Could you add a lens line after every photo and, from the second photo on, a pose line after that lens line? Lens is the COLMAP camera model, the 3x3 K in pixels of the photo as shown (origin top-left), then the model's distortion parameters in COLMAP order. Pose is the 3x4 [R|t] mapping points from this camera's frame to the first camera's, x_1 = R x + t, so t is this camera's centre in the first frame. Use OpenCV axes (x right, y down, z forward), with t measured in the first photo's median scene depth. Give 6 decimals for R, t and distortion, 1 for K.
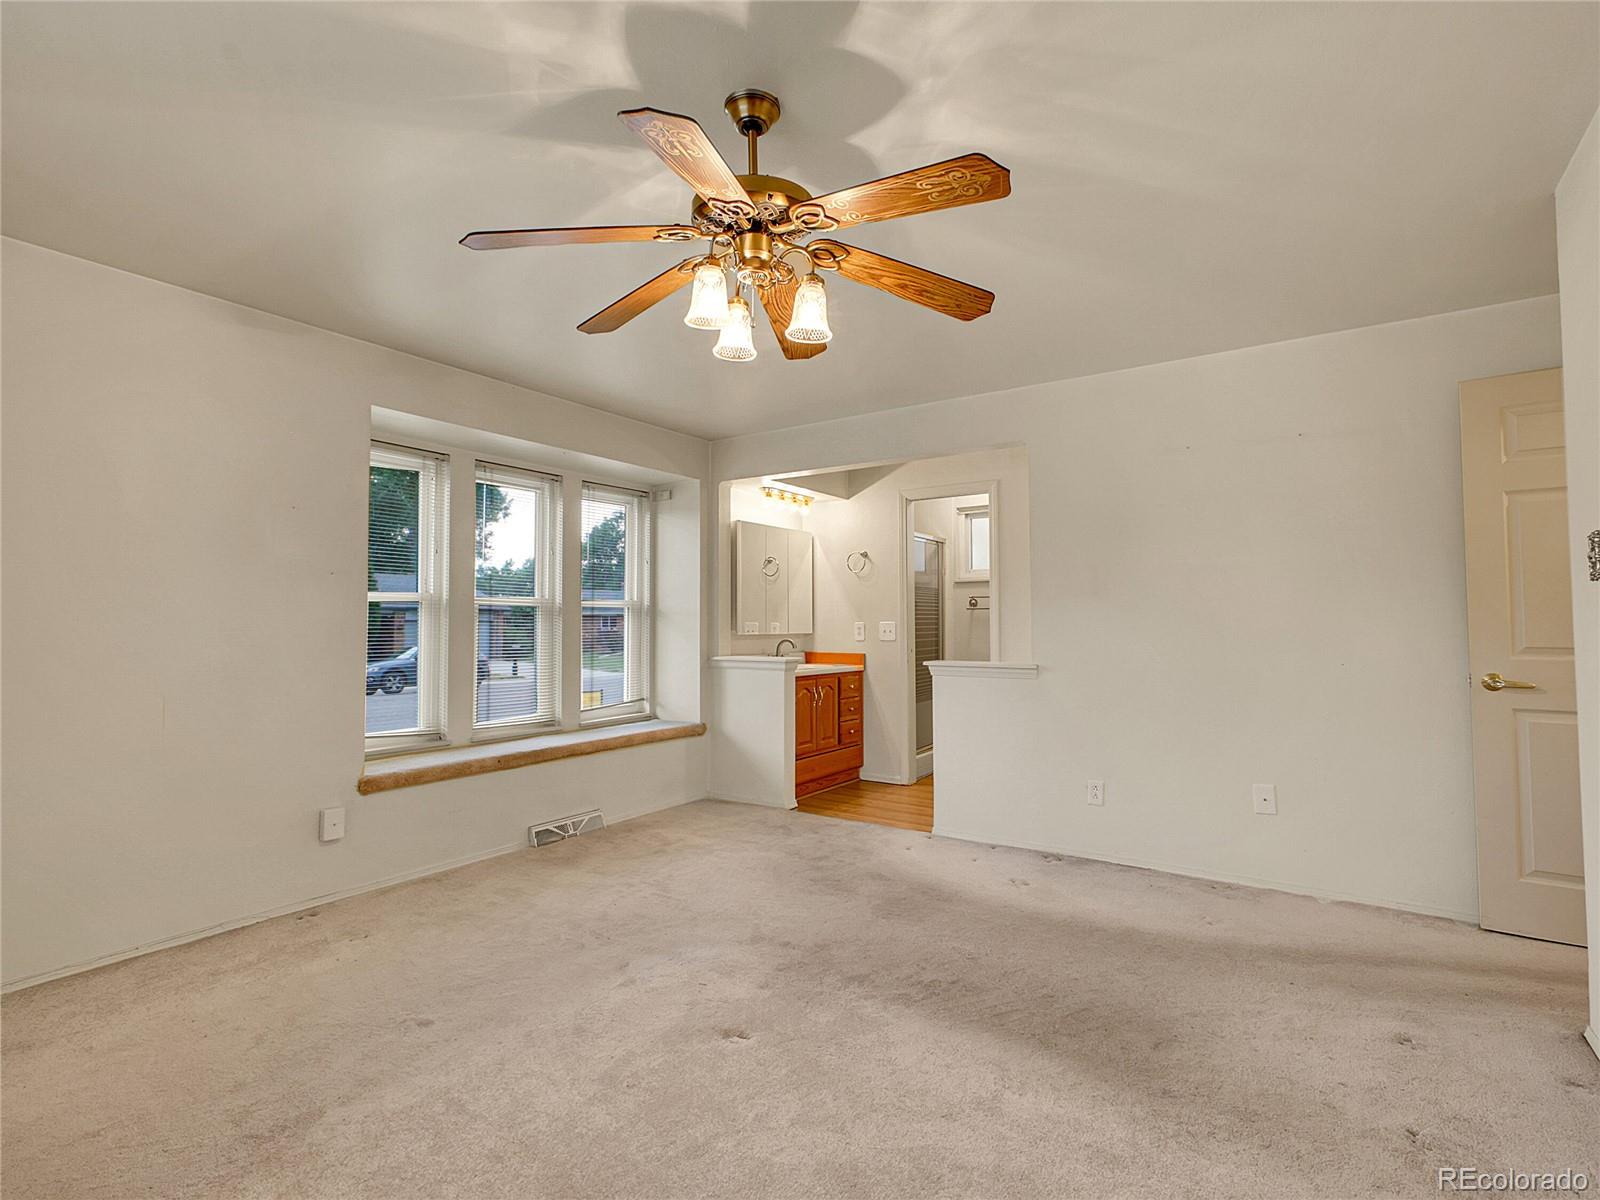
lens RADIAL K [[773.0, 0, 801.0], [0, 773.0, 601.2], [0, 0, 1]] dist [0.005736, 0.000382]
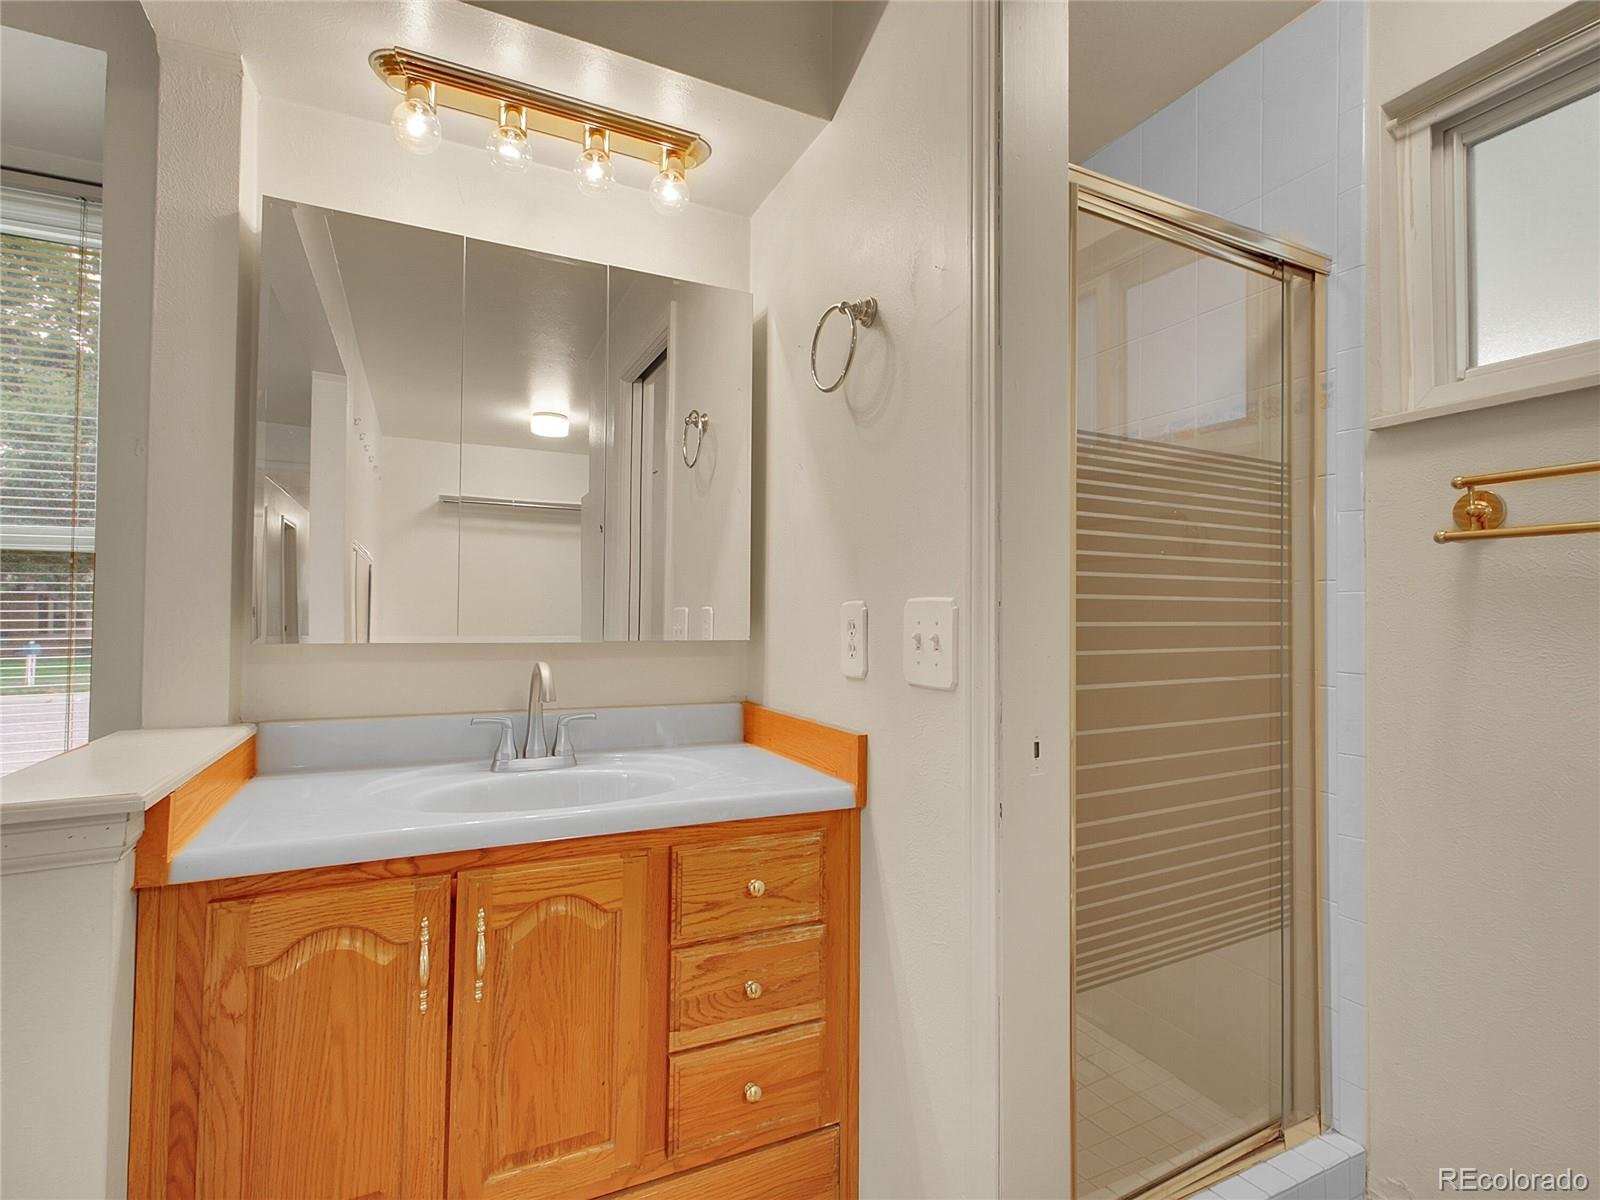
lens RADIAL K [[773.0, 0, 801.8], [0, 773.0, 598.6], [0, 0, 1]] dist [0.005736, 0.000382]
pose [[0.865780, -0.006235, -0.500387, 0.182594], [0.003352, 0.999972, -0.006661, 0.028250], [0.500414, 0.004090, 0.865776, 0.785875]]
